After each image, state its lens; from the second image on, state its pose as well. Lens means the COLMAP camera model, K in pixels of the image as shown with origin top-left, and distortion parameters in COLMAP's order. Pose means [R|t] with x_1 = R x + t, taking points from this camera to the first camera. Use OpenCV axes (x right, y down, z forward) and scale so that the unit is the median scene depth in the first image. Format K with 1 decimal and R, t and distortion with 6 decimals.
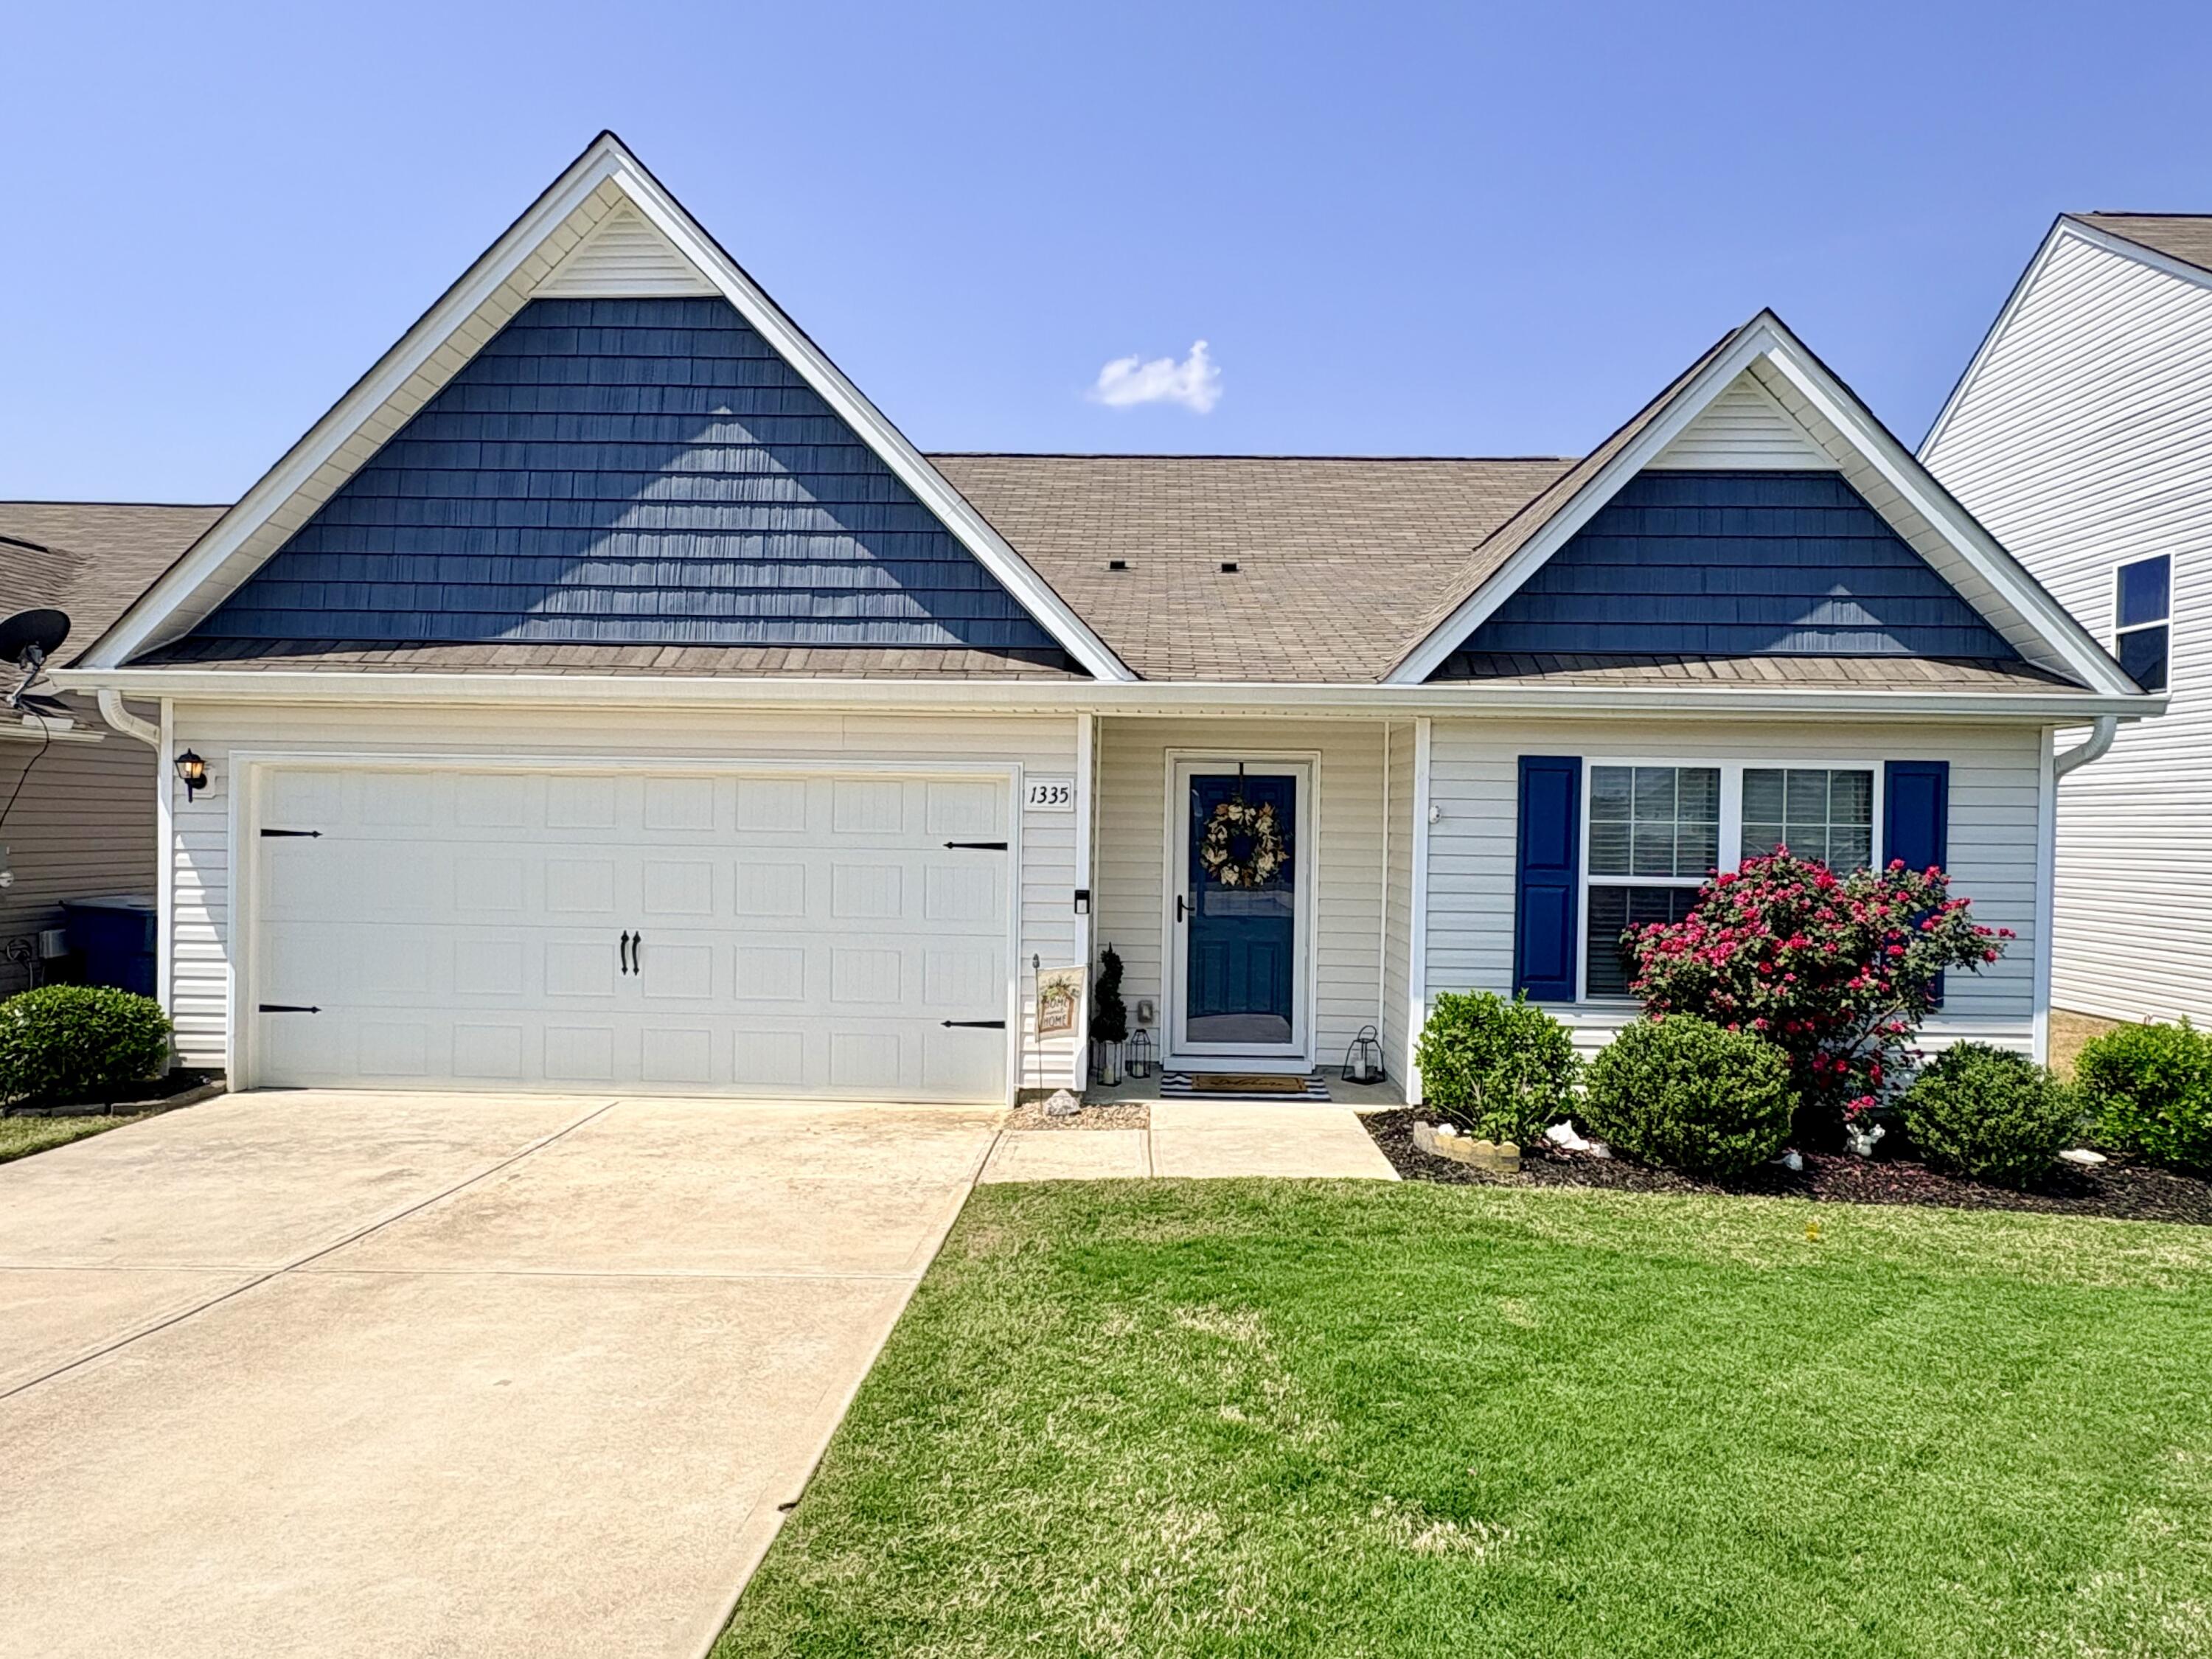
lens RADIAL K [[1396.6, 0, 1096.6], [0, 1396.6, 839.1], [0, 0, 1]] dist [-0.002241, 0.002991]
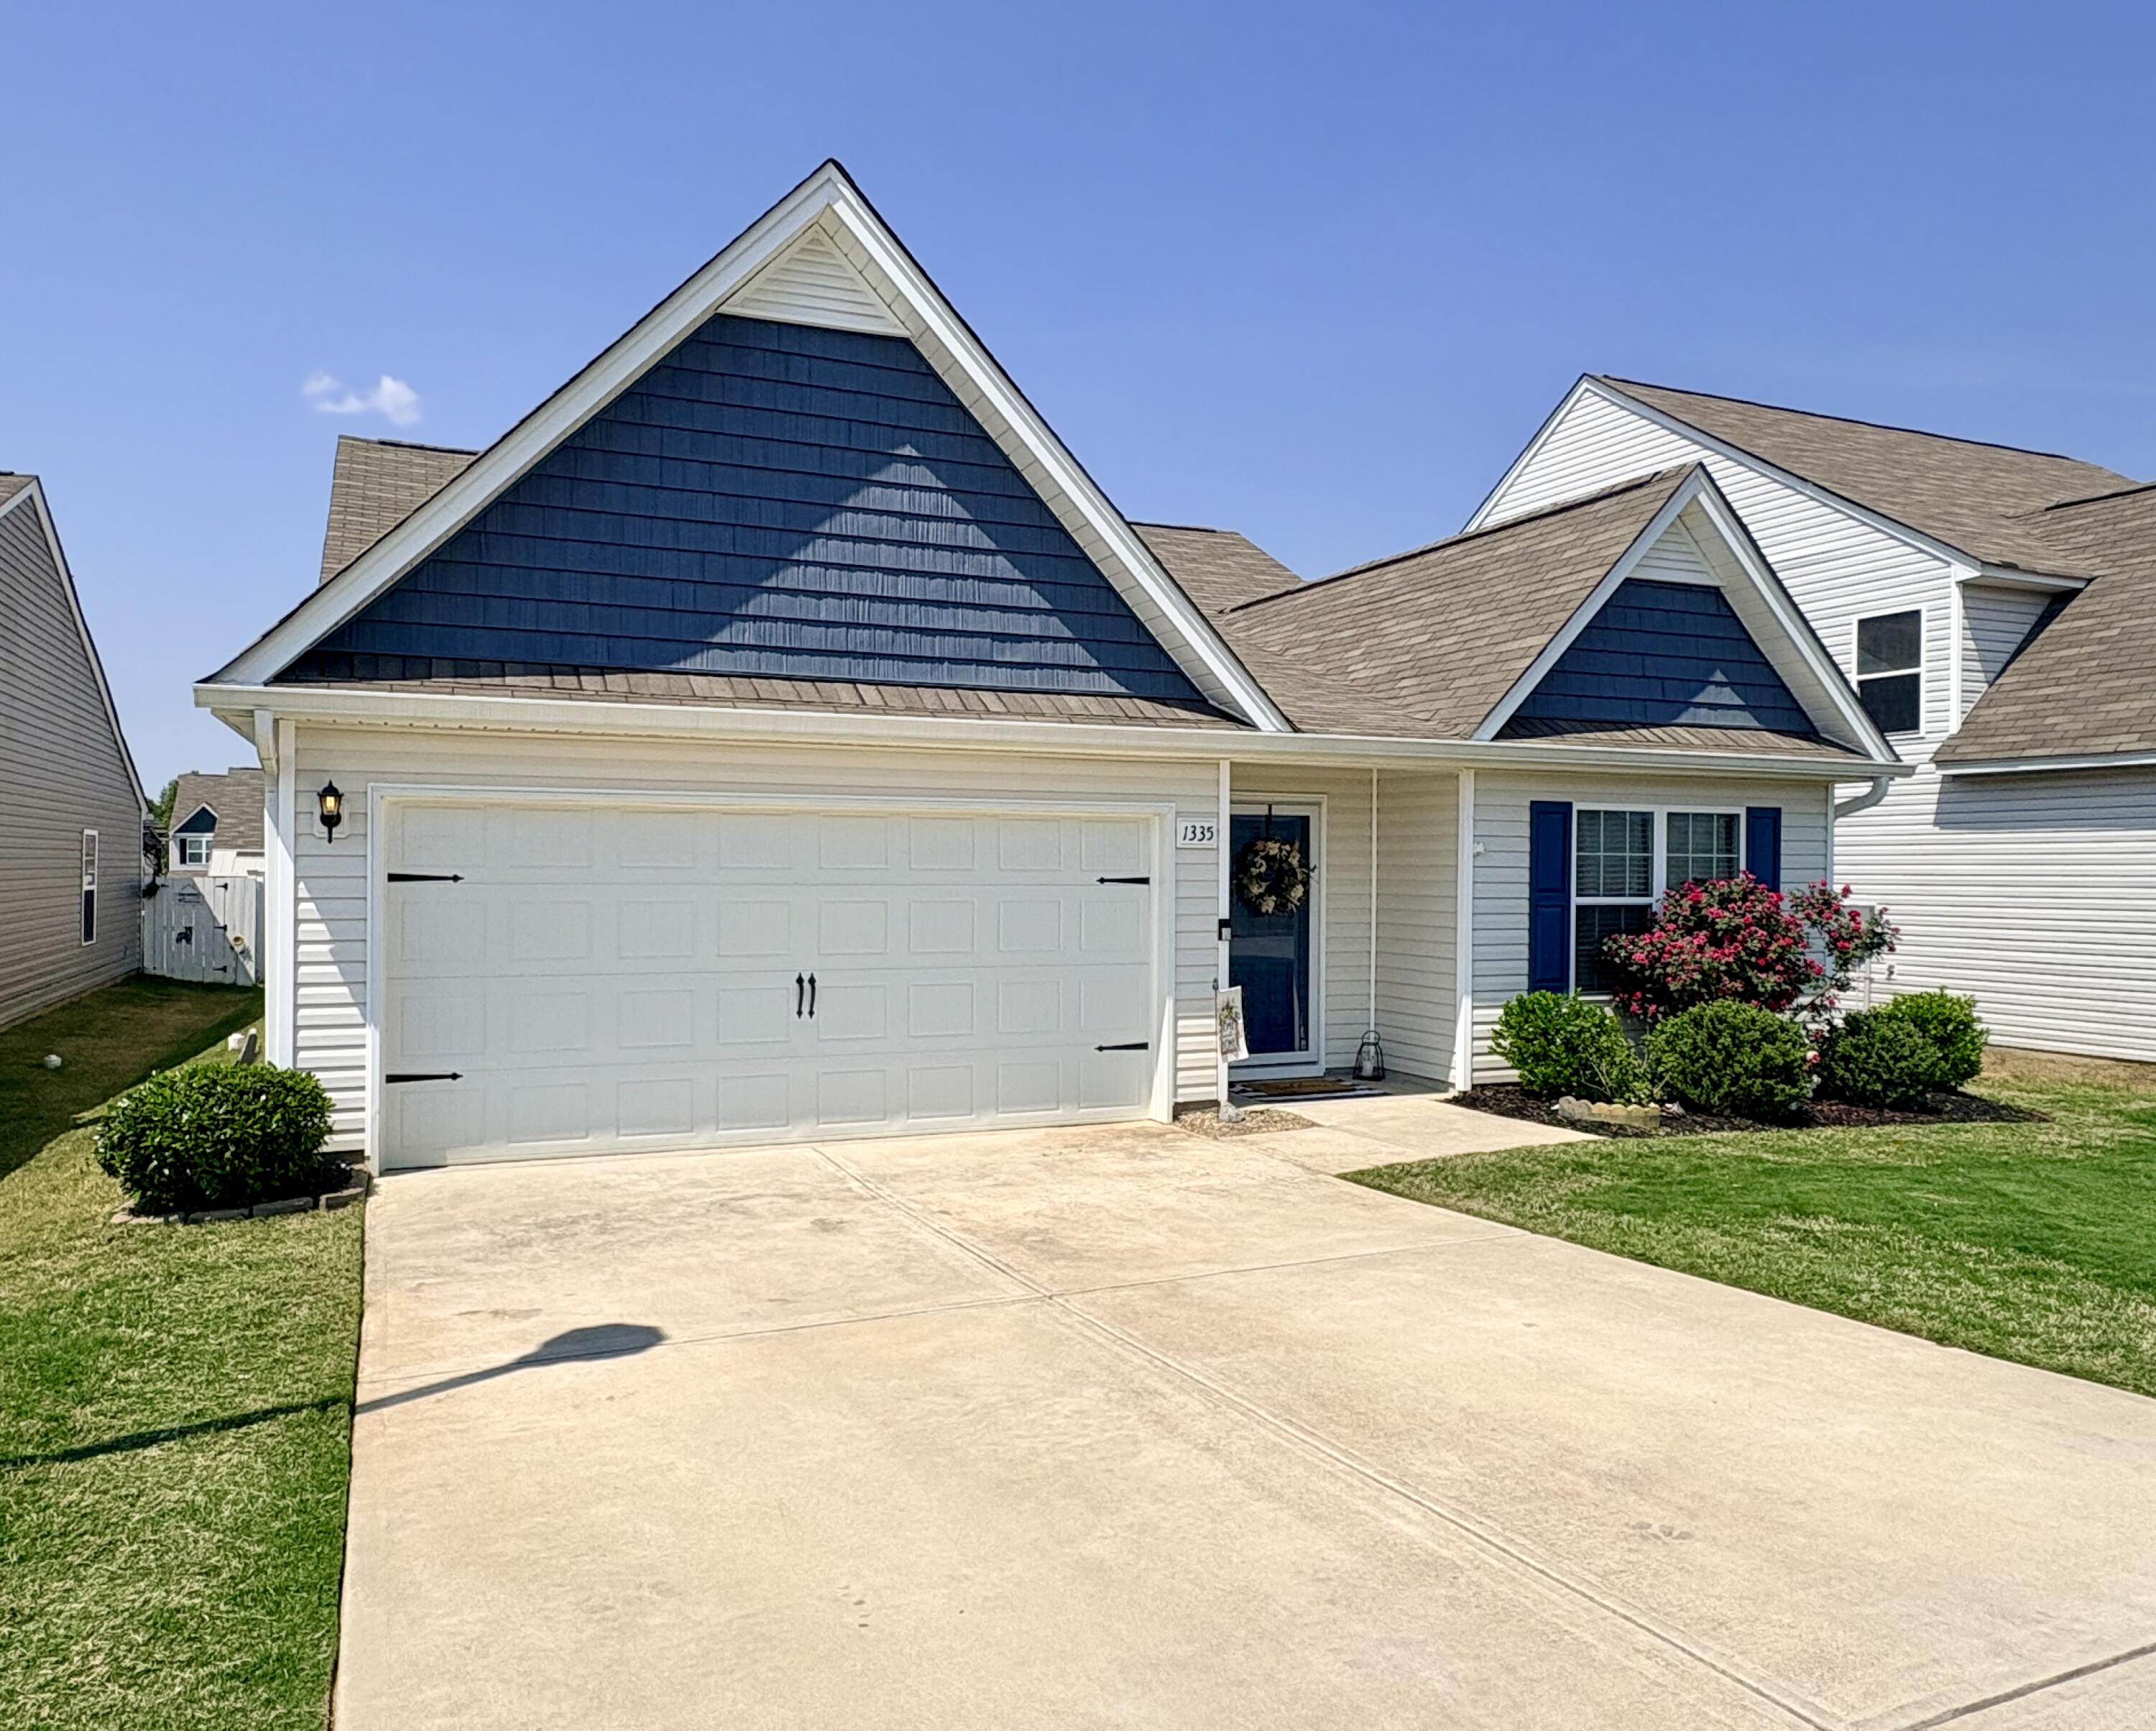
lens RADIAL K [[1460.2, 0, 970.7], [0, 1460.2, 873.2], [0, 0, 1]] dist [-0.000576, -0.000170]
pose [[0.916009, -0.012109, 0.400974, -0.655557], [0.013161, 0.999913, 0.000129, -0.002726], [-0.400941, 0.005159, 0.916089, 0.018999]]
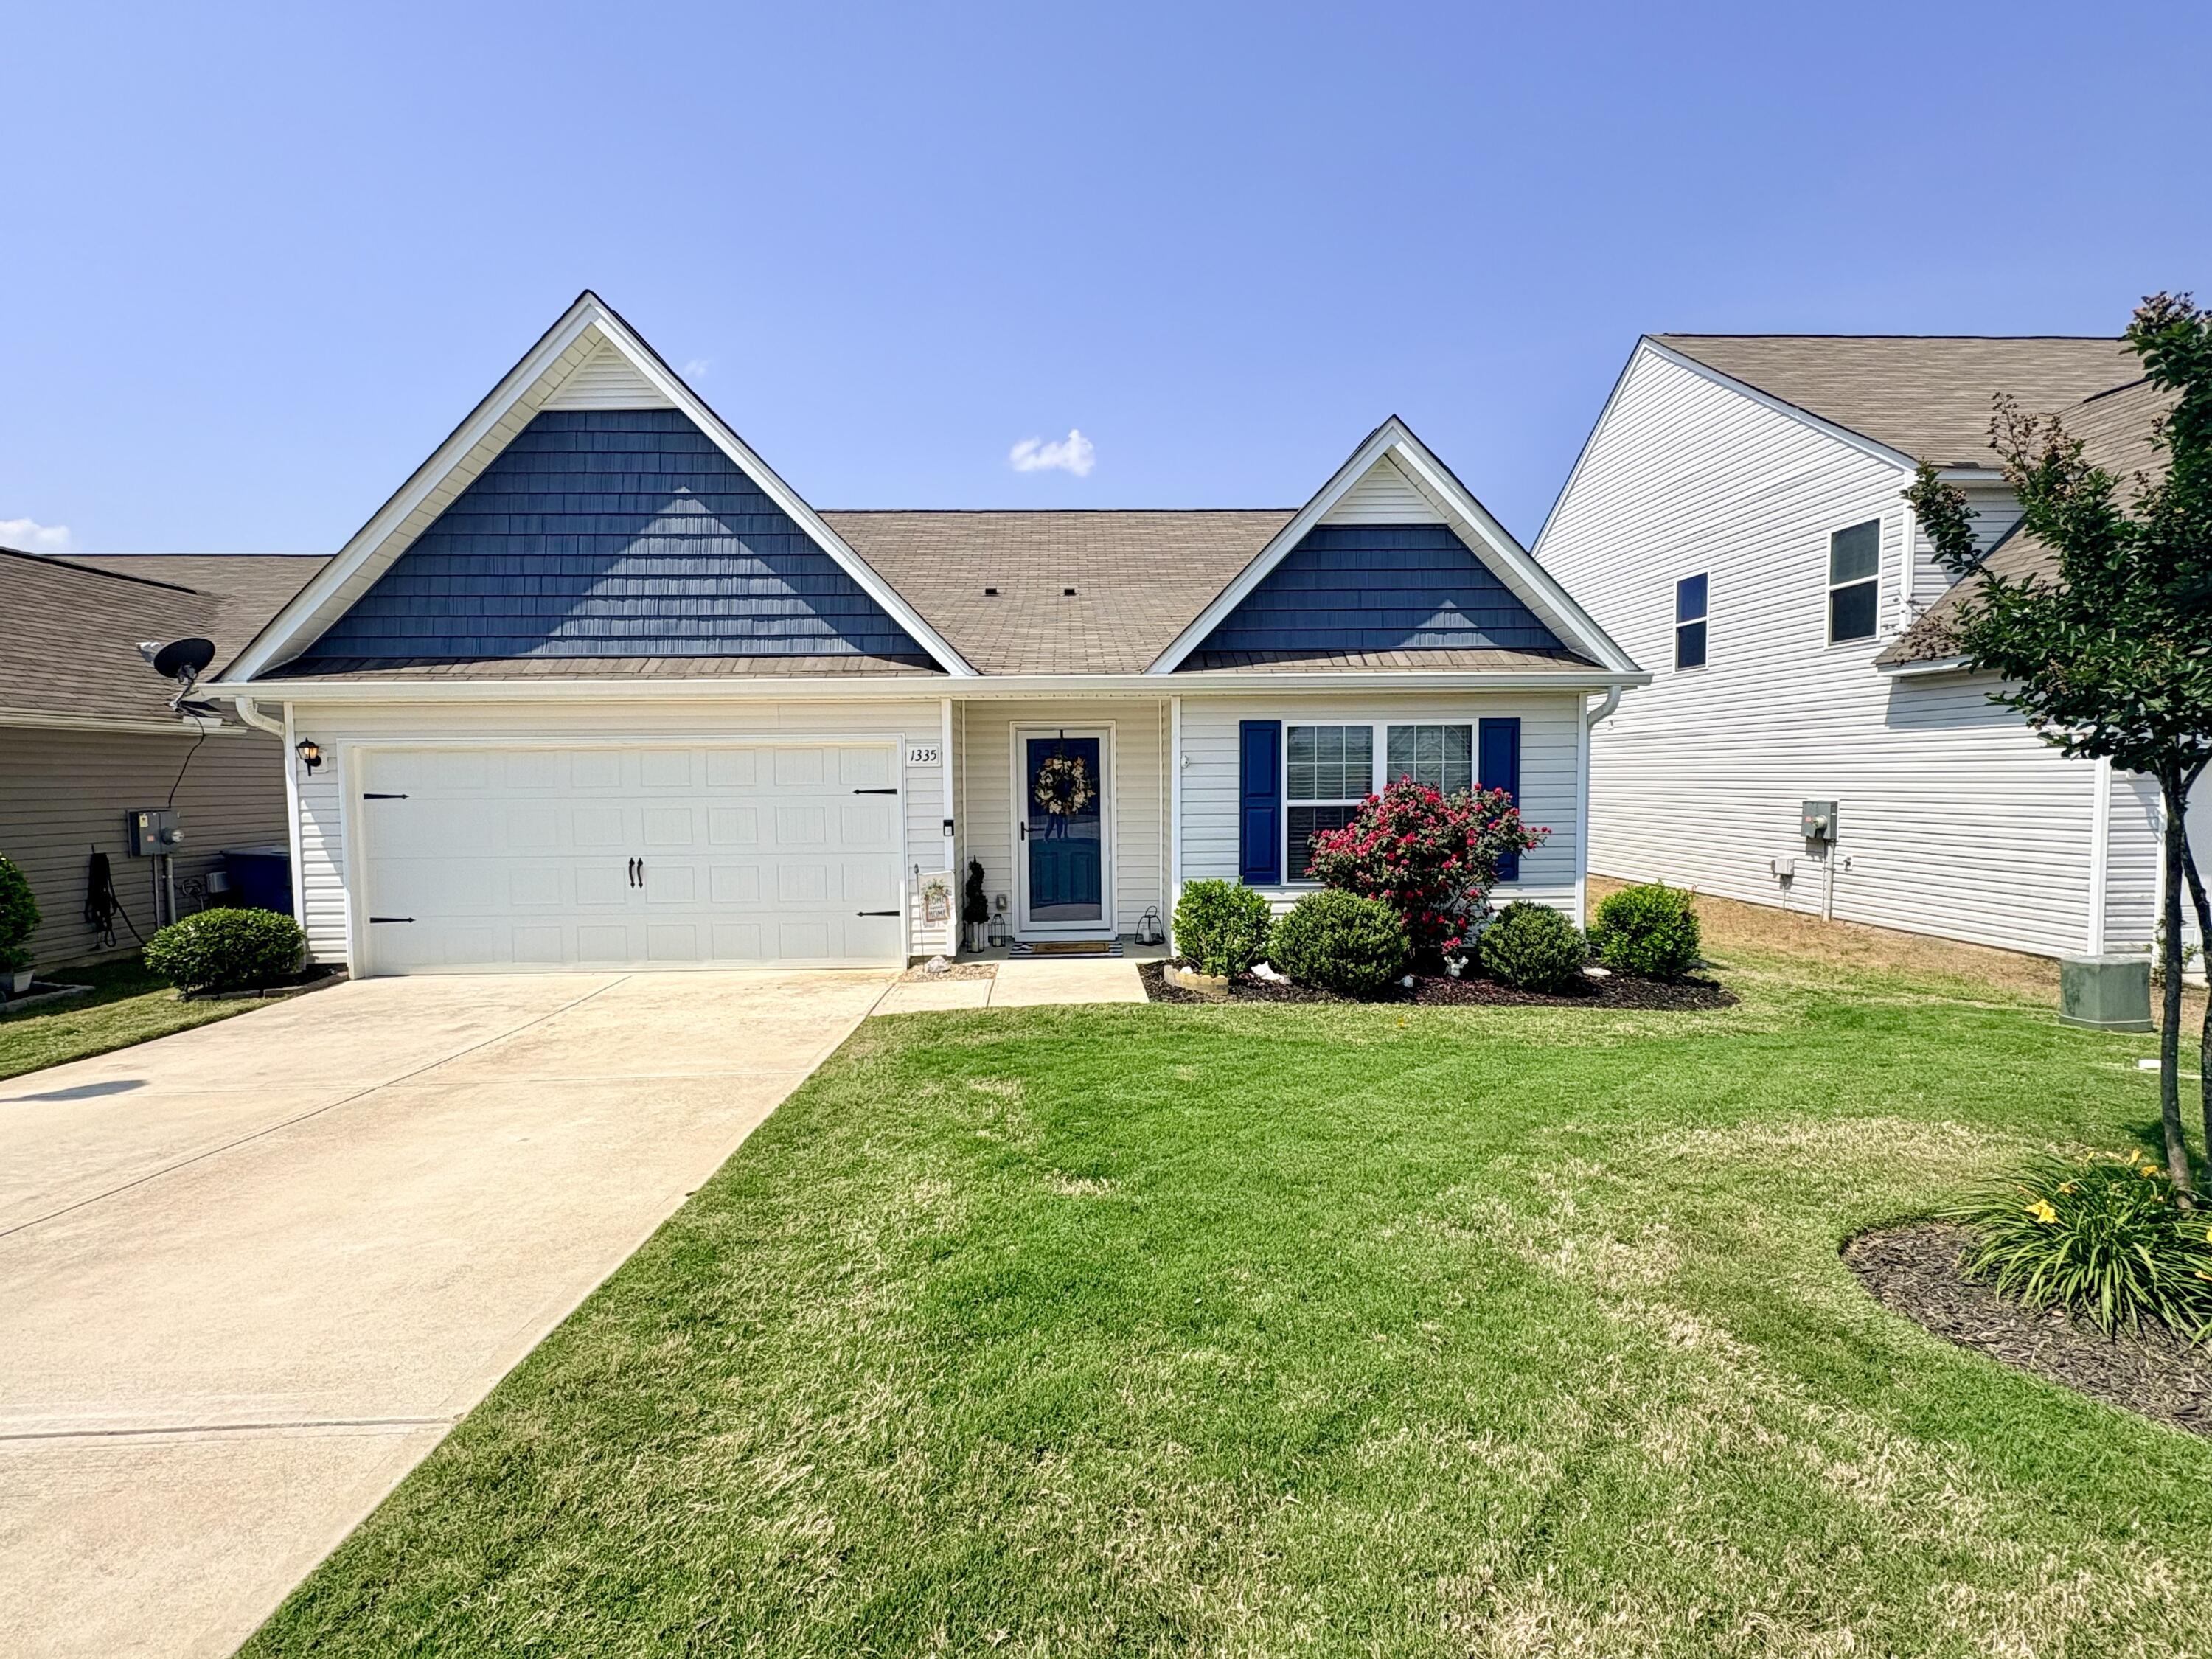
lens RADIAL K [[1023.3, 0, 1088.0], [0, 1023.3, 832.5], [0, 0, 1]] dist [0.000077, 0.000199]
pose [[0.997761, -0.030035, 0.059752, 0.070989], [0.027350, 0.998601, 0.045247, 0.005174], [-0.061028, -0.043511, 0.997187, -0.080100]]
